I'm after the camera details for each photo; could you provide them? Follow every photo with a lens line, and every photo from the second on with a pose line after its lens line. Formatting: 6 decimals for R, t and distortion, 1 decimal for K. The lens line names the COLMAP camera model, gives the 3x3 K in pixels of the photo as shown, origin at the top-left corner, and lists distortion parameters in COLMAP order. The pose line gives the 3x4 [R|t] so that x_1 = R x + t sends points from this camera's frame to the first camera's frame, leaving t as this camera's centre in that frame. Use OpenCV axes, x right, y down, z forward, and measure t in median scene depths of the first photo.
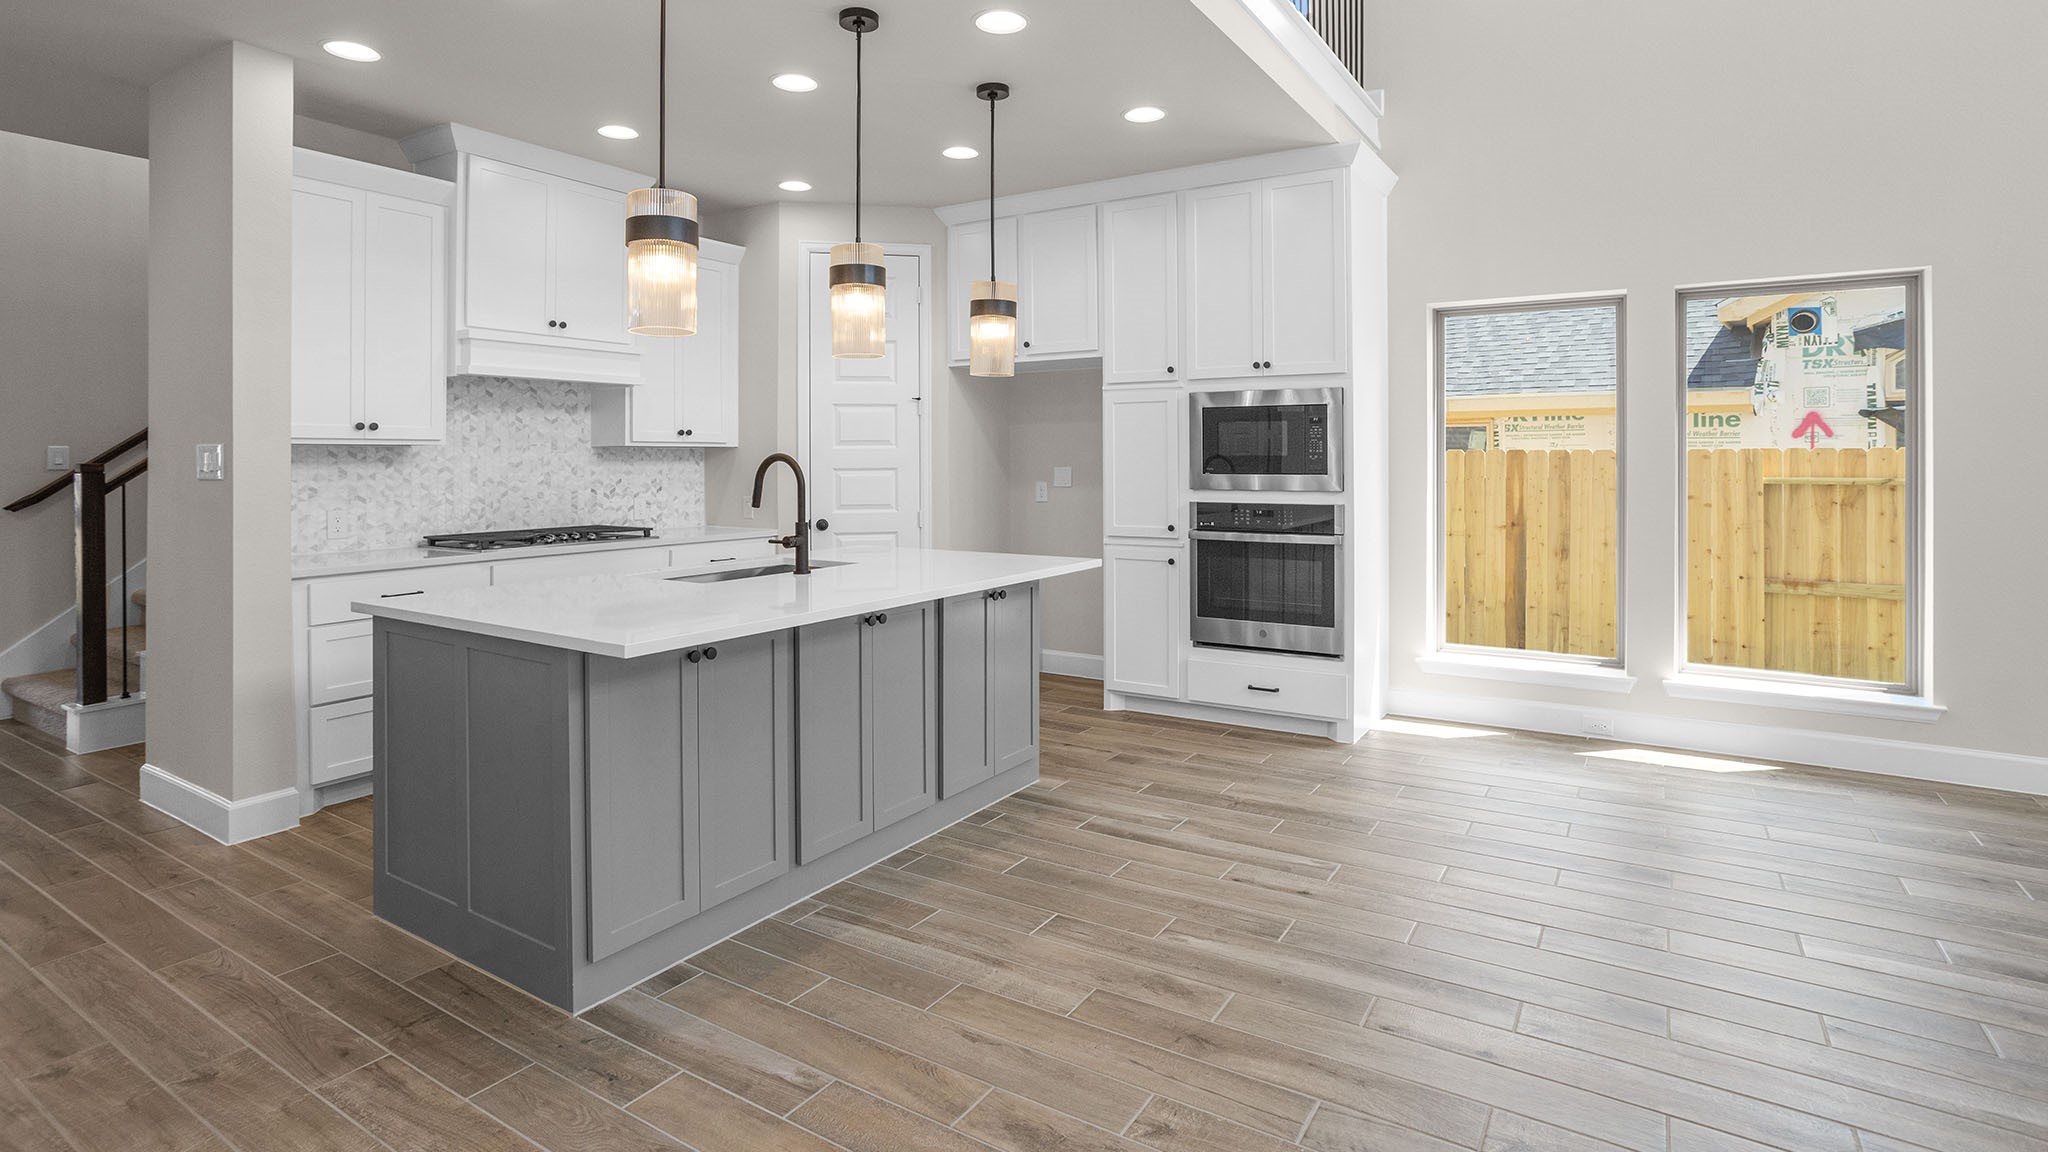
lens RADIAL K [[994.5, 0, 1023.5], [0, 994.5, 467.5], [0, 0, 1]] dist [-0.051079, 0.031895]
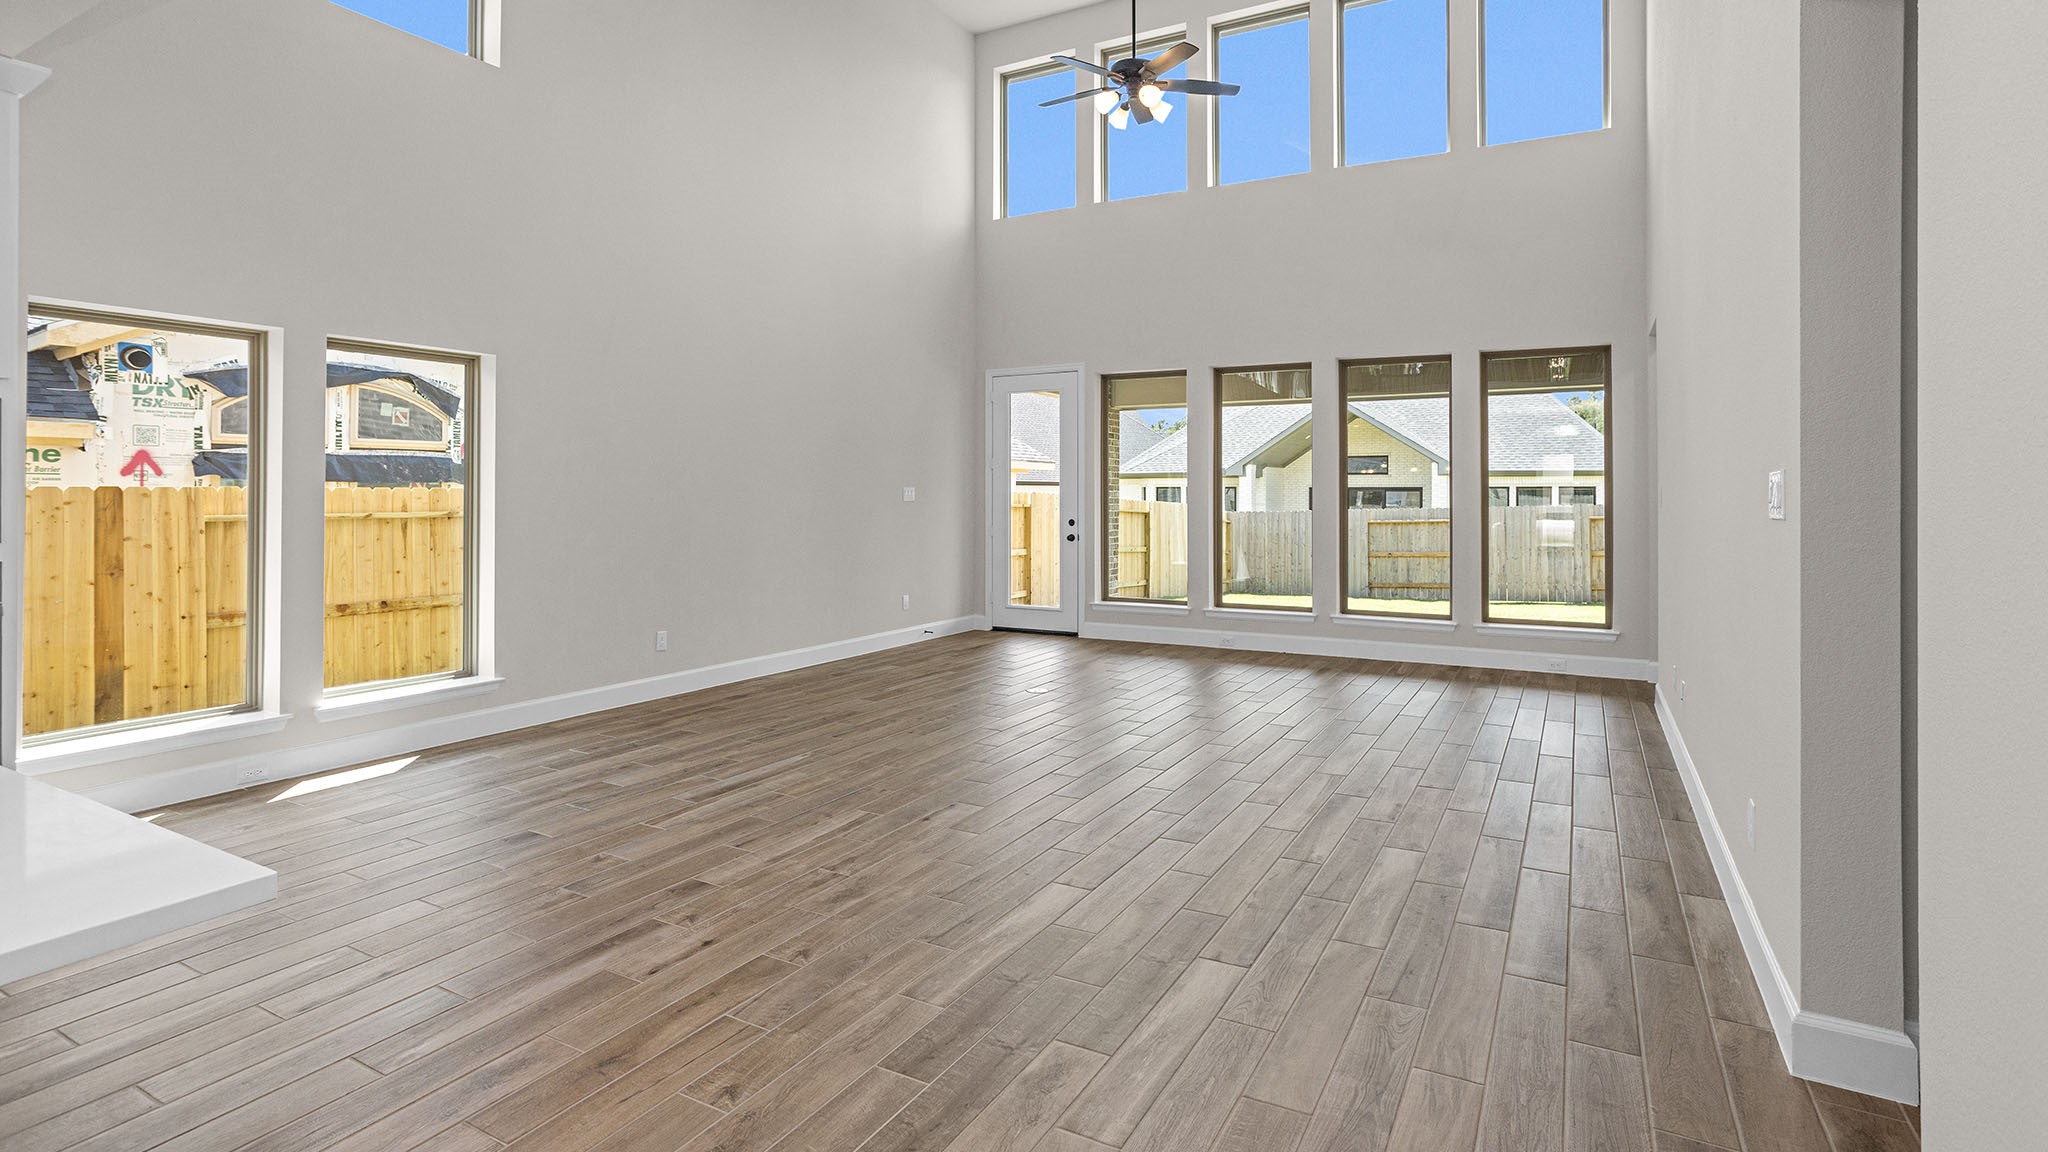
lens RADIAL K [[1027.9, 0, 991.0], [0, 1027.9, 490.5], [0, 0, 1]] dist [-0.061973, 0.042490]
pose [[-0.036234, 0.006568, 0.999322, -0.318349], [0.009622, 0.999934, -0.006223, -0.001540], [-0.999297, 0.009390, -0.036294, 0.225277]]
